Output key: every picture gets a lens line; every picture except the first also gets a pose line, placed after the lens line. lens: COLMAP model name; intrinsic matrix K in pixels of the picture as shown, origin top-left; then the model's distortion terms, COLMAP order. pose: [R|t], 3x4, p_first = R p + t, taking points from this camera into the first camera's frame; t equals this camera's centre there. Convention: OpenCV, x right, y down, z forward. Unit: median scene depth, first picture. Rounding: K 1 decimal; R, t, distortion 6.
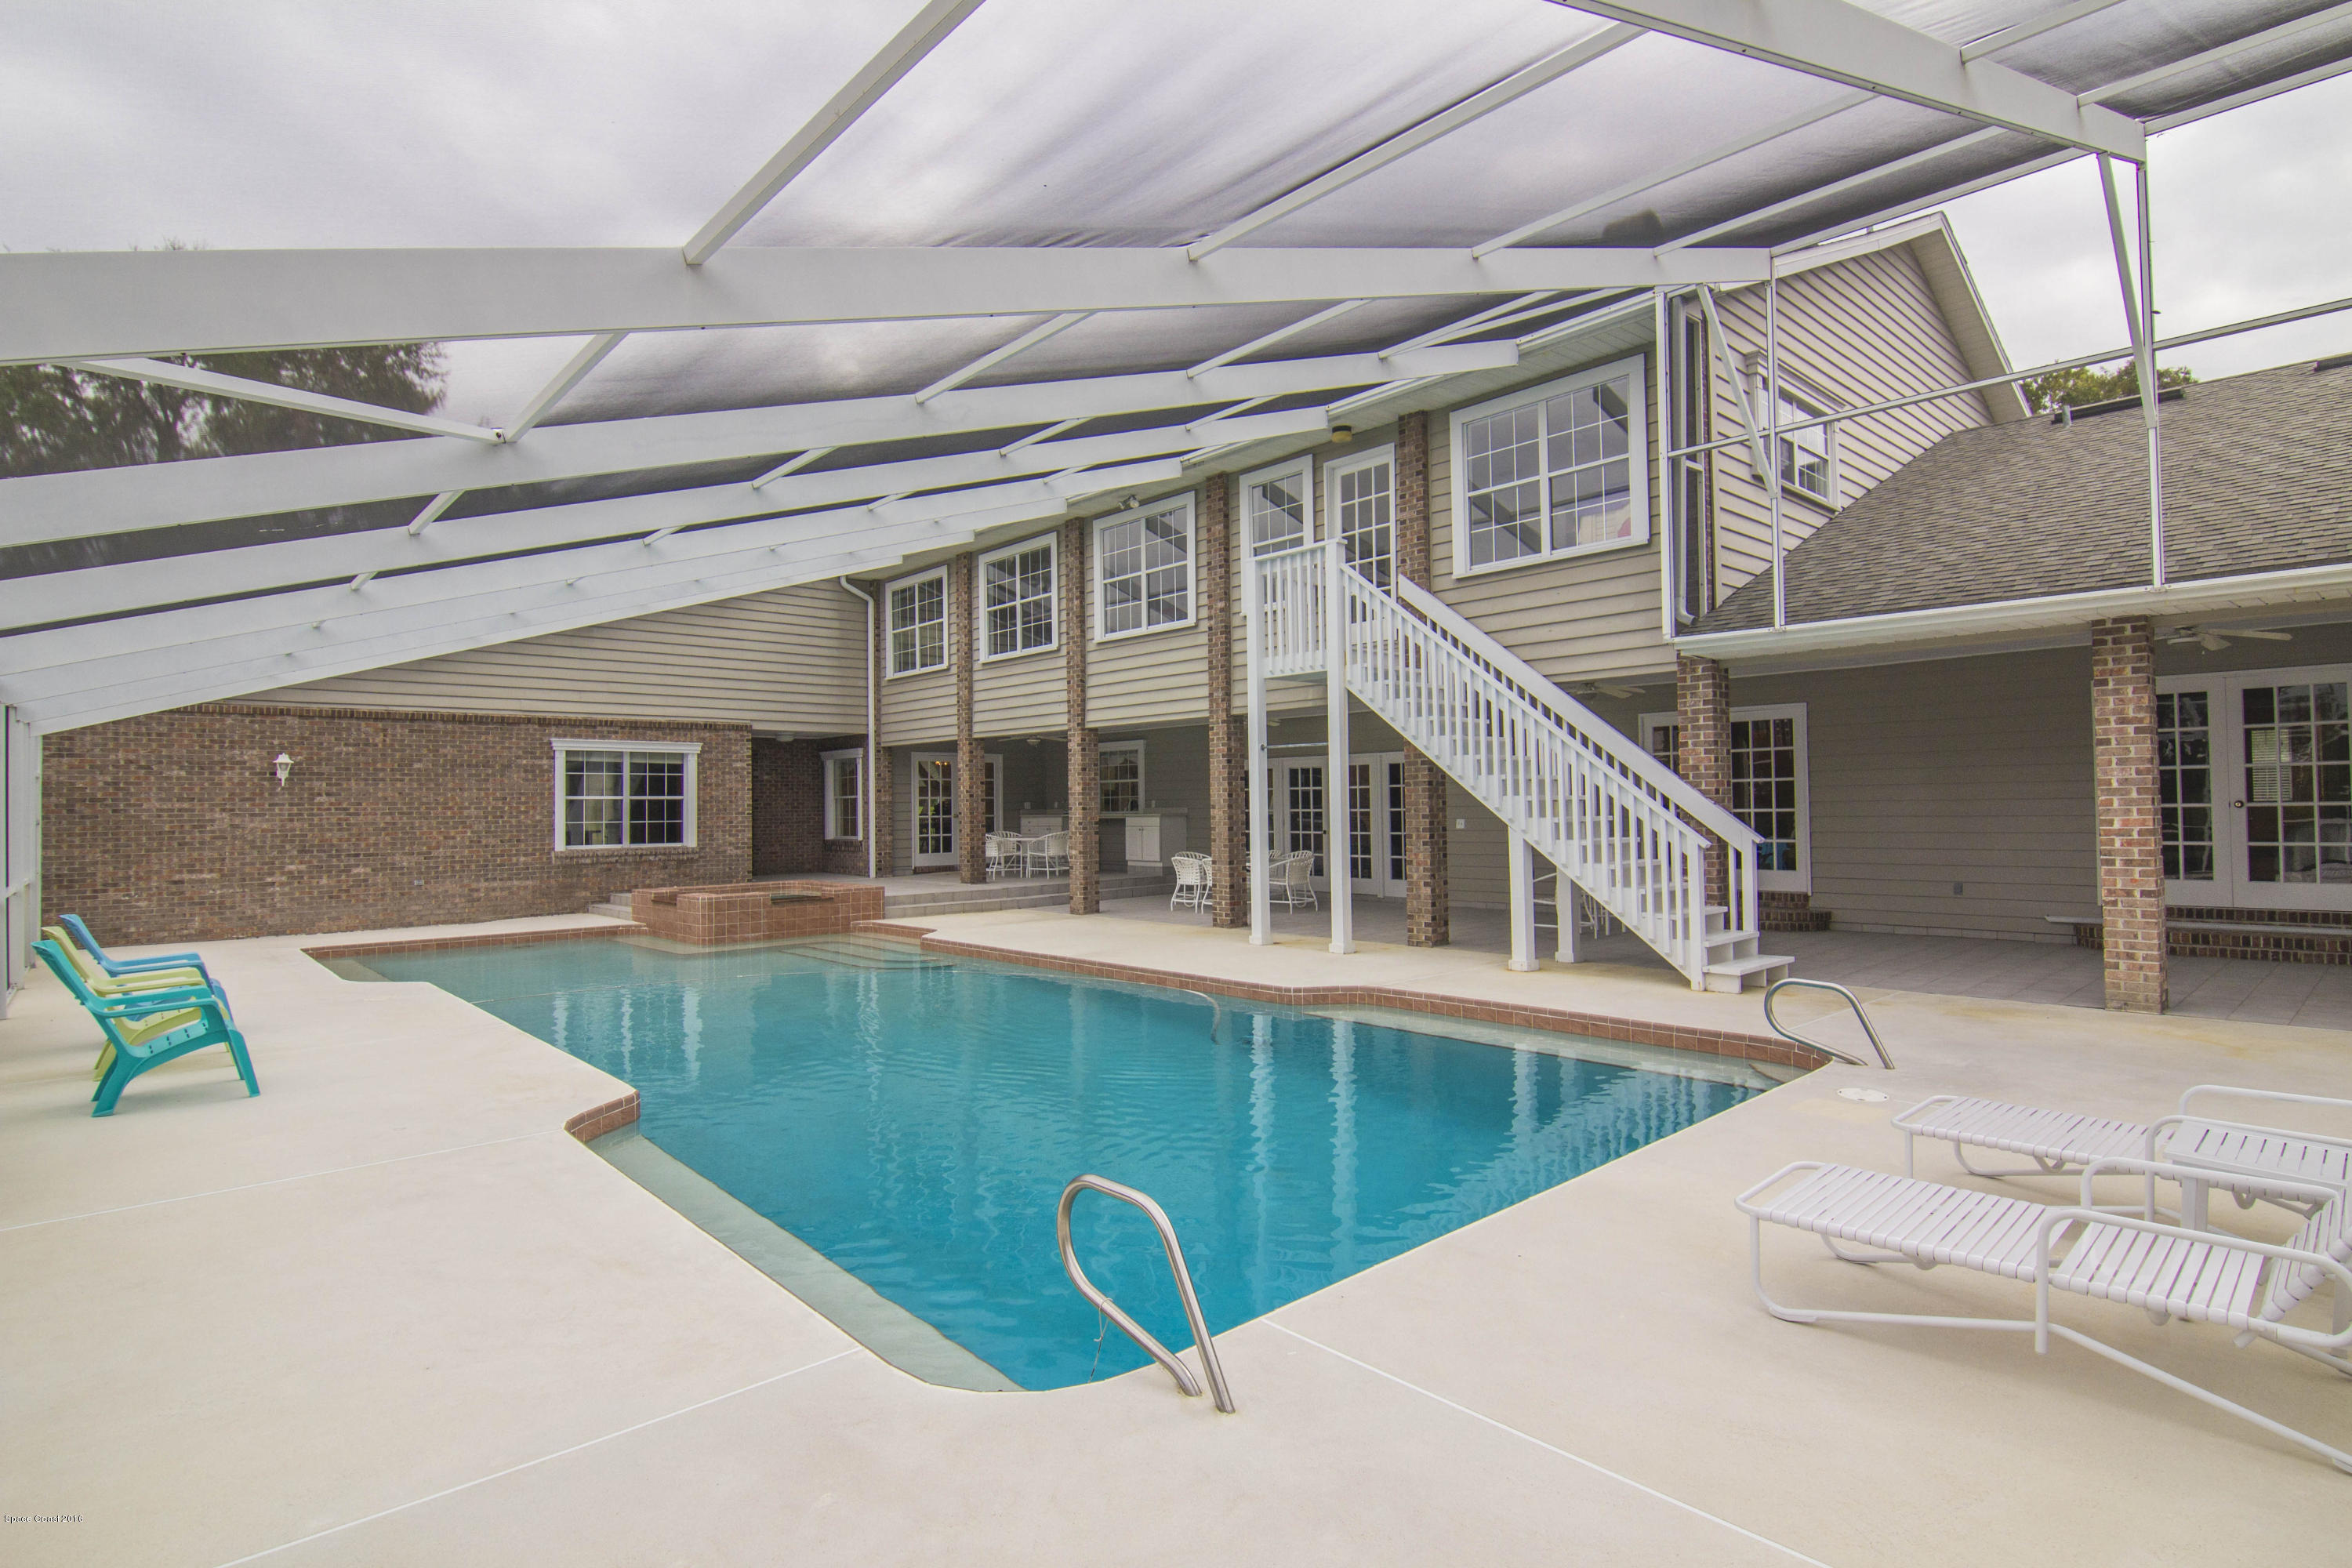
lens RADIAL K [[1226.7, 0, 1176.0], [0, 1226.7, 784.0], [0, 0, 1]] dist [-0.003878, -0.013385]
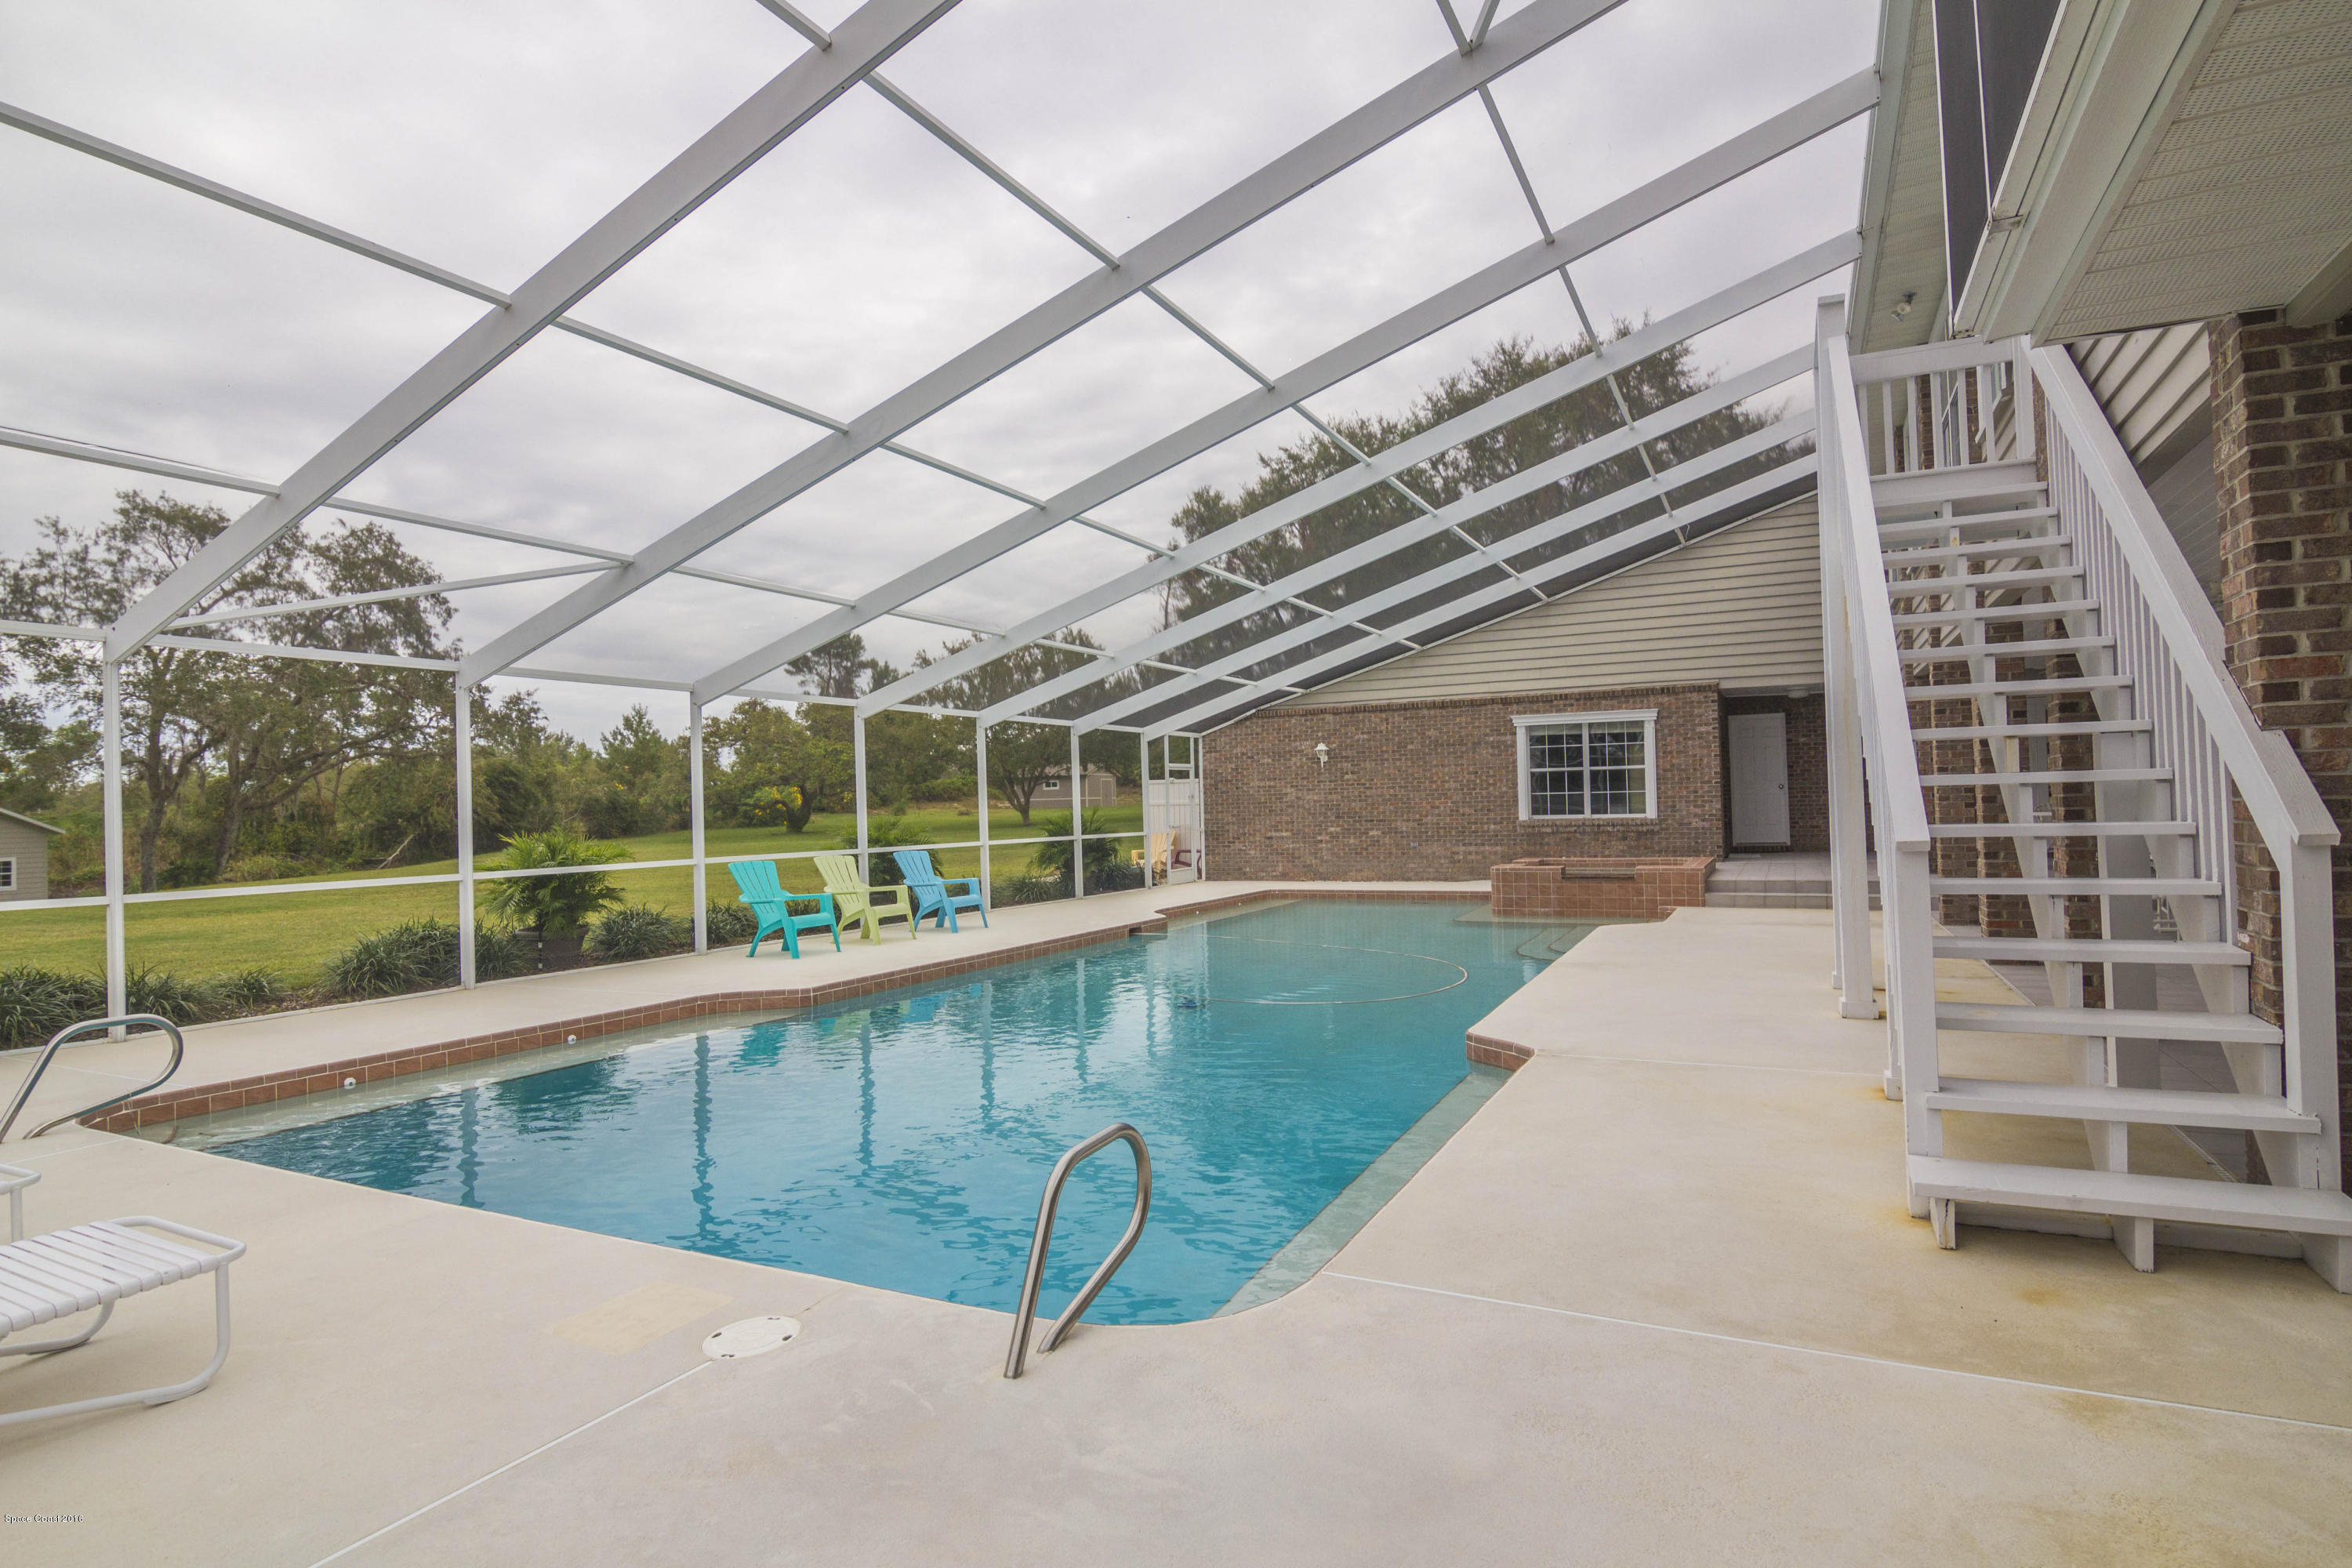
lens RADIAL K [[1226.7, 0, 1176.0], [0, 1226.7, 784.0], [0, 0, 1]] dist [-0.003878, -0.013385]
pose [[0.342655, -0.011783, -0.939387, 0.400831], [0.036469, 0.999335, 0.000768, 0.011205], [0.938753, -0.034521, 0.342857, 0.347406]]
